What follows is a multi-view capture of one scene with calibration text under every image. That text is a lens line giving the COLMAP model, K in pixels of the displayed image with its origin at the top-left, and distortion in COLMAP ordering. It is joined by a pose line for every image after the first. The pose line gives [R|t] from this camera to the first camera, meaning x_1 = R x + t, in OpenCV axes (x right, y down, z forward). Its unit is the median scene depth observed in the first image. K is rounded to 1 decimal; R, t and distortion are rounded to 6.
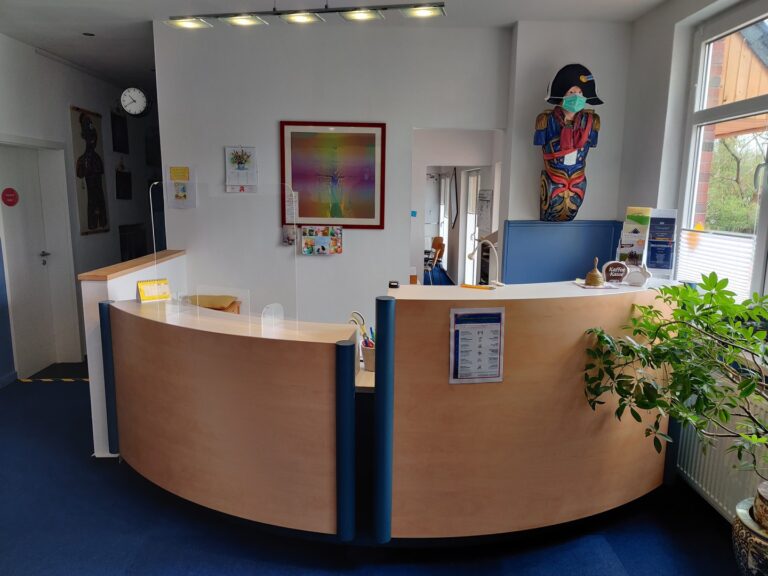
lens RADIAL K [[586.6, 0, 385.3], [0, 586.6, 287.2], [0, 0, 1]] dist [0.035657, -0.020954]
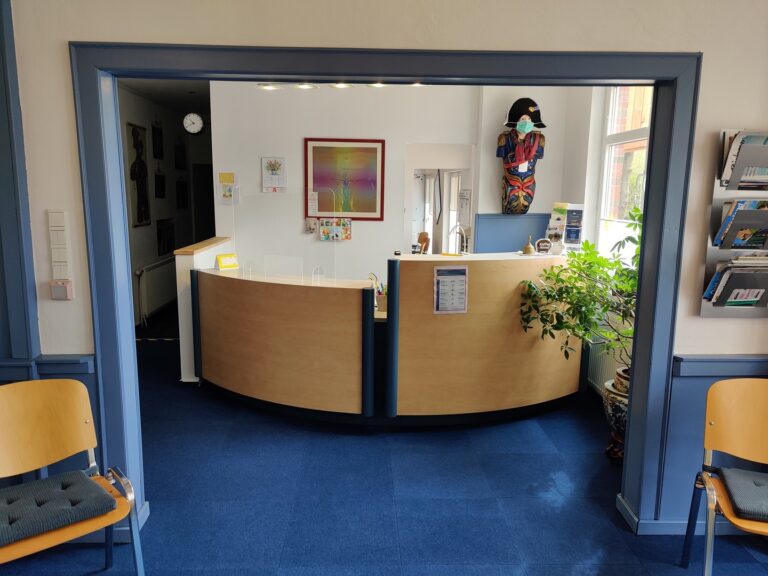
lens RADIAL K [[586.6, 0, 381.5], [0, 586.6, 286.6], [0, 0, 1]] dist [0.035657, -0.020954]
pose [[0.999813, -0.003629, 0.018971, -0.037122], [0.003604, 0.999993, 0.001351, 0.052446], [-0.018976, -0.001282, 0.999819, -0.348210]]
